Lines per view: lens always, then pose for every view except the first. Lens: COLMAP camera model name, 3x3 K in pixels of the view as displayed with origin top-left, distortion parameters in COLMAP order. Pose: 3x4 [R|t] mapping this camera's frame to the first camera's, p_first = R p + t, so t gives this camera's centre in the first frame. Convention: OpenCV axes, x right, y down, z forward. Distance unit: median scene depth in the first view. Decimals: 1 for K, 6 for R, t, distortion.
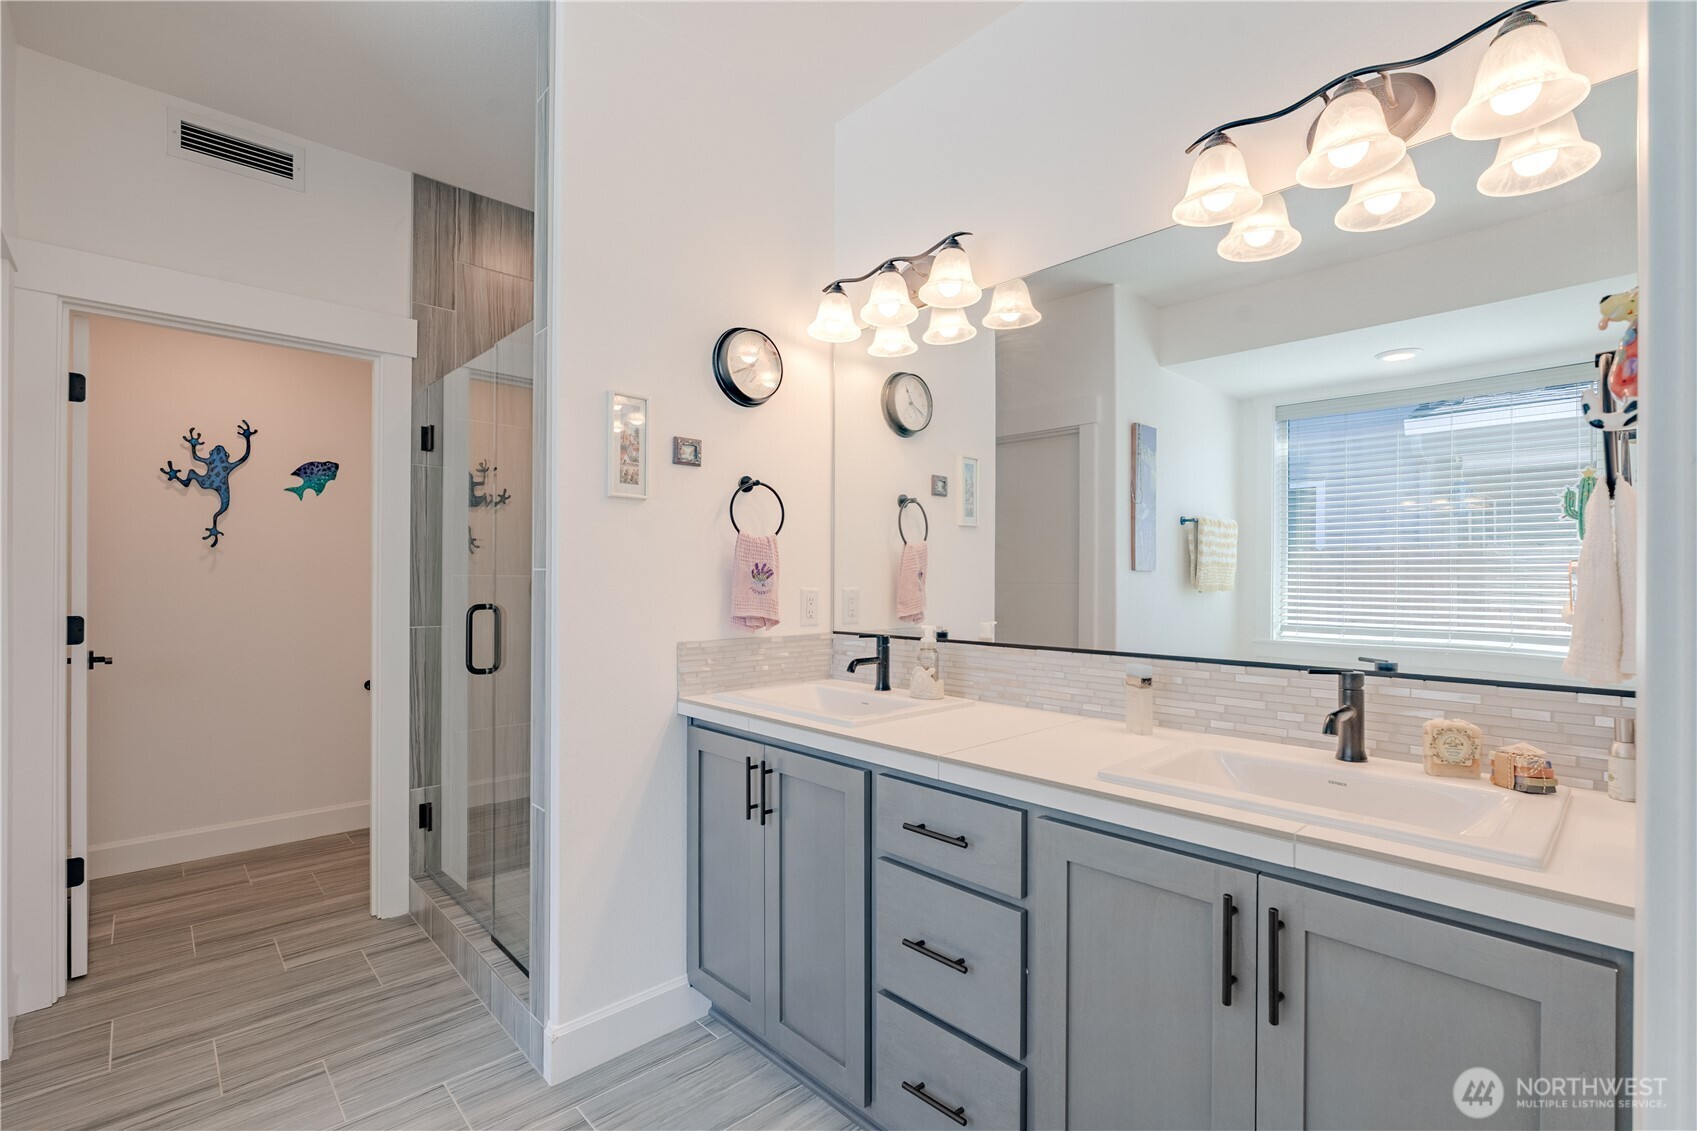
lens RADIAL K [[763.6, 0, 848.0], [0, 763.6, 581.3], [0, 0, 1]] dist [-0.004594, 0.000512]
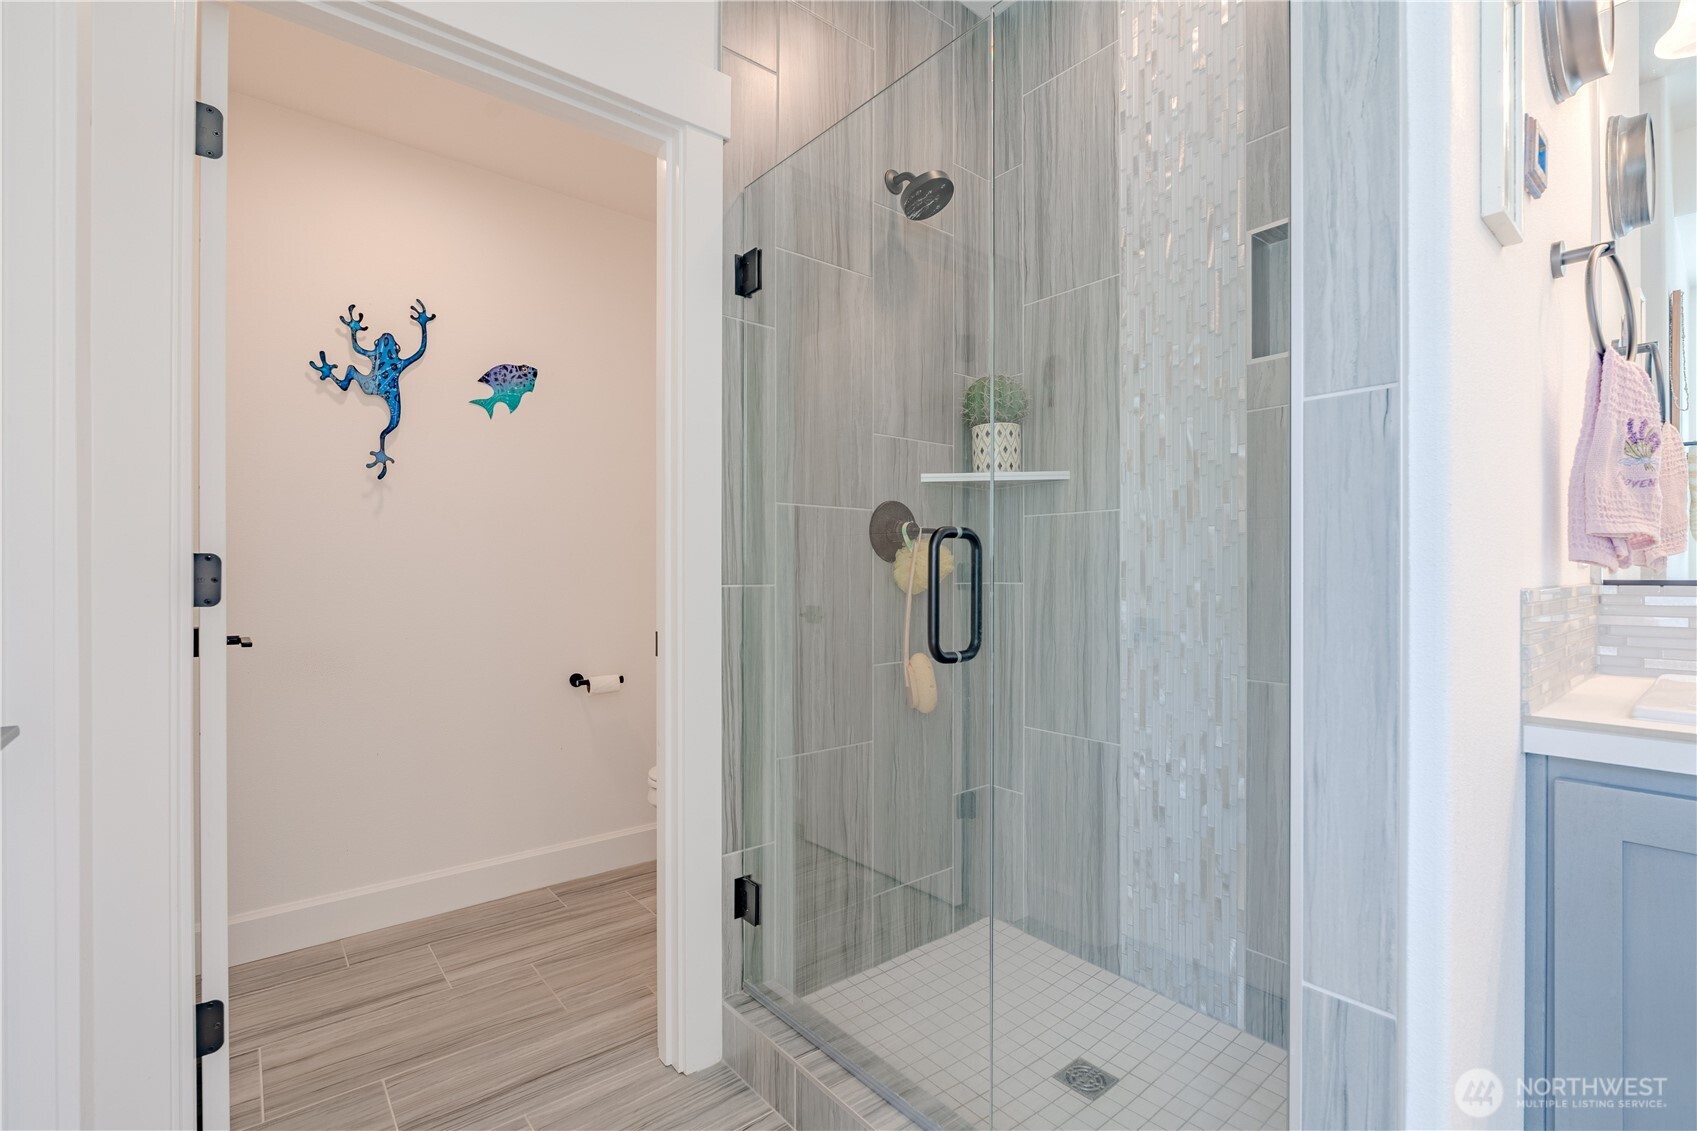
lens RADIAL K [[759.6, 0, 855.3], [0, 759.6, 571.3], [0, 0, 1]] dist [-0.008710, -0.000824]
pose [[0.998219, -0.007323, -0.059200, -0.424327], [0.007146, 0.999969, -0.003199, 0.049806], [0.059222, 0.002771, 0.998241, 0.398735]]
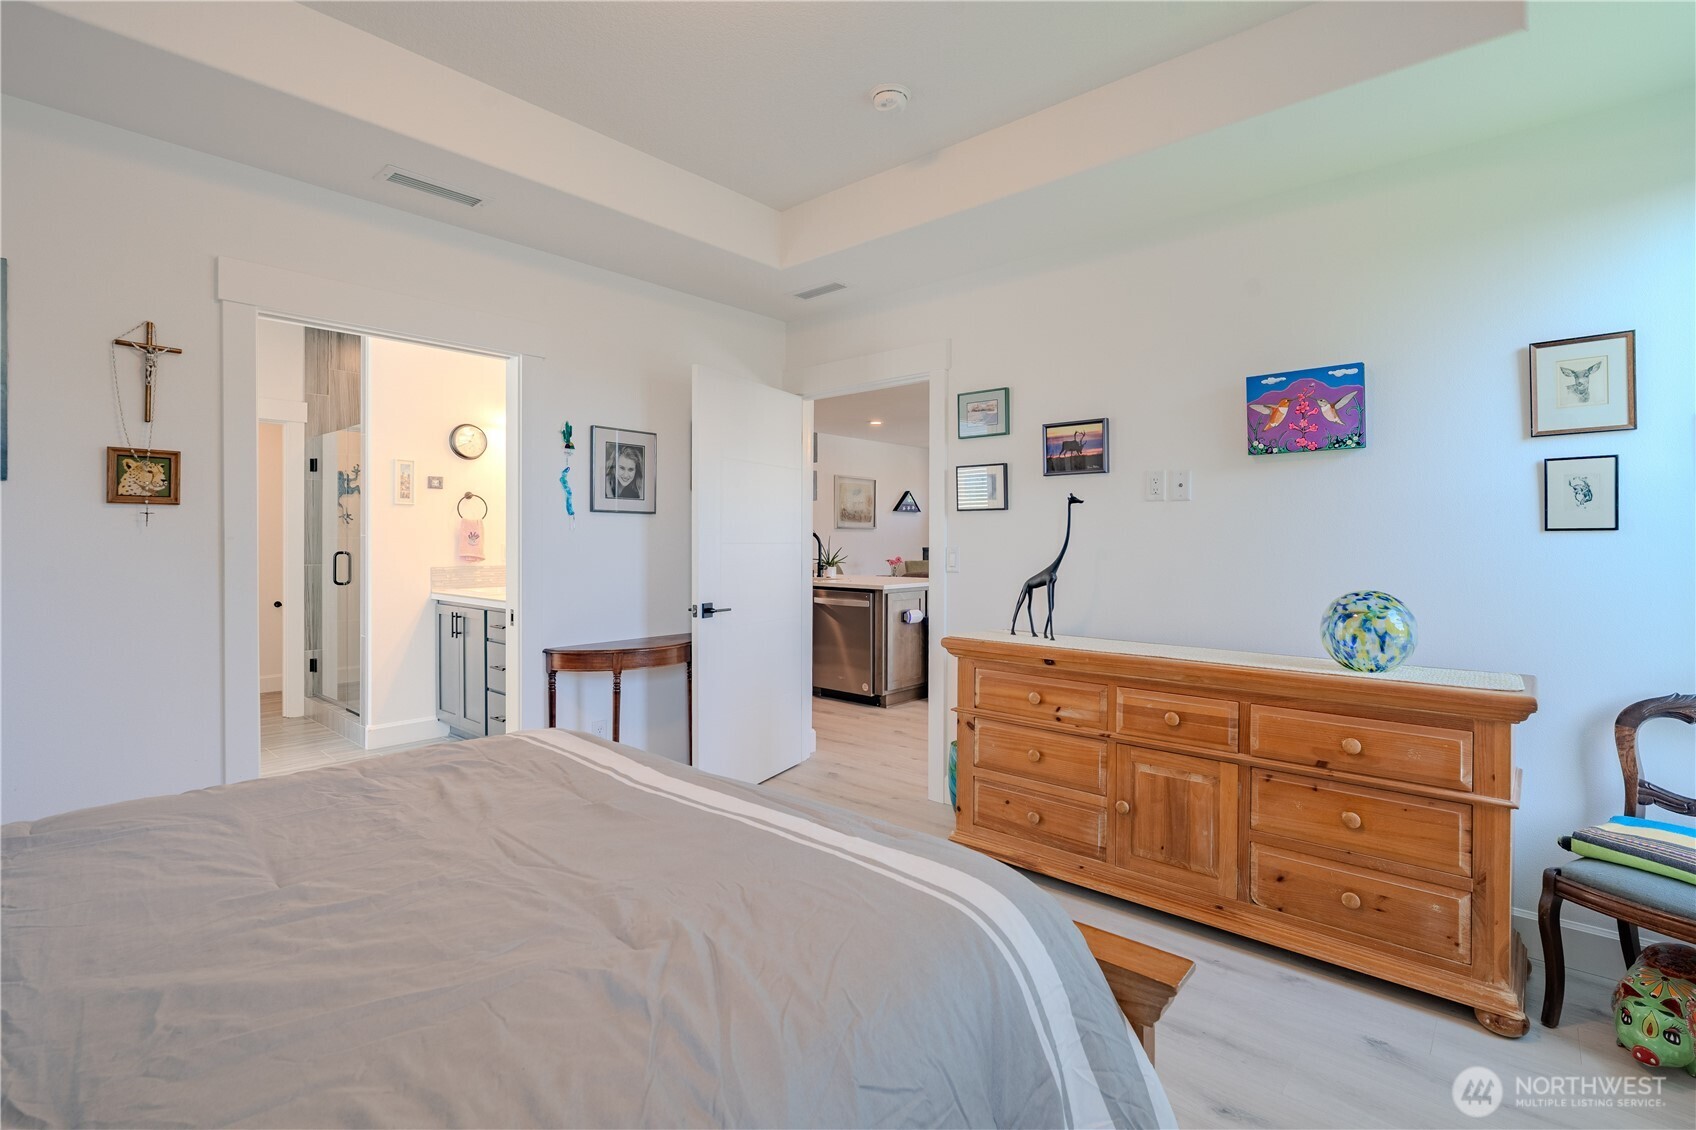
lens RADIAL K [[778.0, 0, 850.5], [0, 778.0, 540.5], [0, 0, 1]] dist [-0.002374, -0.000026]
pose [[0.995575, -0.002124, 0.093945, 0.576596], [0.001771, 0.999991, 0.003844, -0.004319], [-0.093953, -0.003660, 0.995570, -1.015976]]
